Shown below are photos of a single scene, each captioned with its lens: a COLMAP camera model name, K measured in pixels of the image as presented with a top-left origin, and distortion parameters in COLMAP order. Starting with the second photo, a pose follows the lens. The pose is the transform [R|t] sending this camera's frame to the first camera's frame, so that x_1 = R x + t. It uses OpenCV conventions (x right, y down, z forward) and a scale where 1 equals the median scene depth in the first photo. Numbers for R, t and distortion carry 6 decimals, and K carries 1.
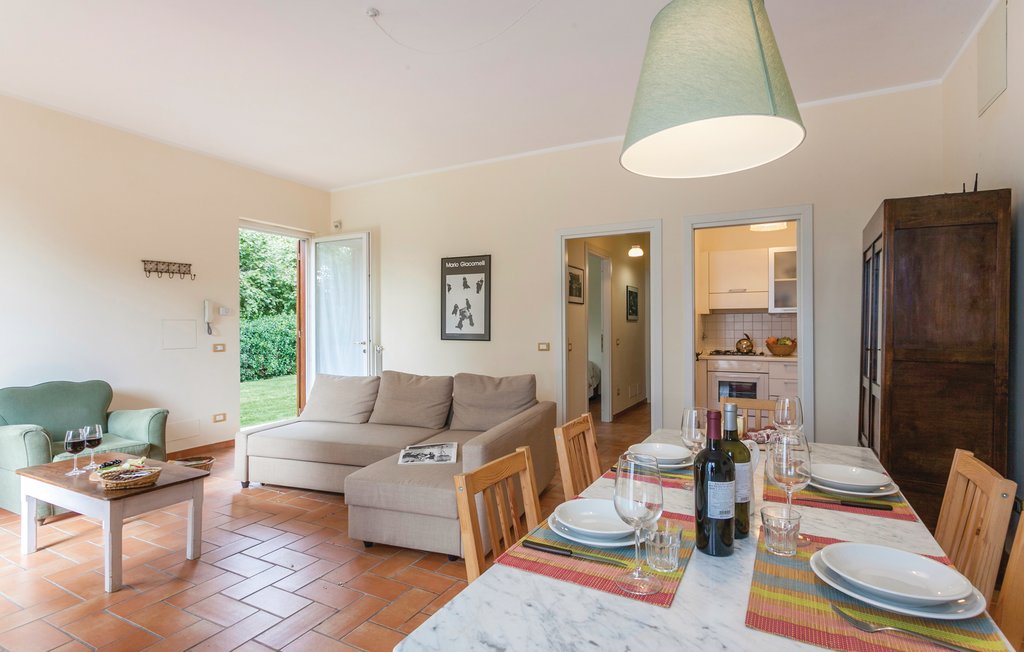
lens RADIAL K [[507.2, 0, 502.4], [0, 507.2, 319.5], [0, 0, 1]] dist [-0.000518, -0.000070]
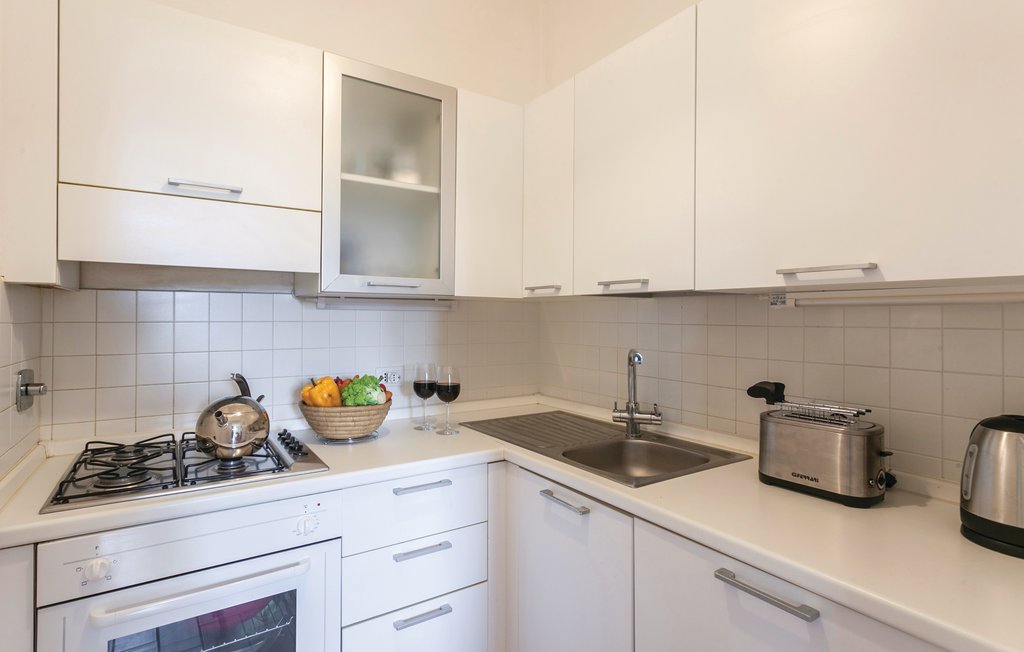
lens RADIAL K [[507.2, 0, 502.4], [0, 507.2, 319.5], [0, 0, 1]] dist [-0.000518, -0.000070]
pose [[0.476193, 0.005950, 0.879321, 0.328857], [-0.013357, 0.999911, 0.000467, 0.000375], [-0.879239, -0.011967, 0.476230, 0.779485]]
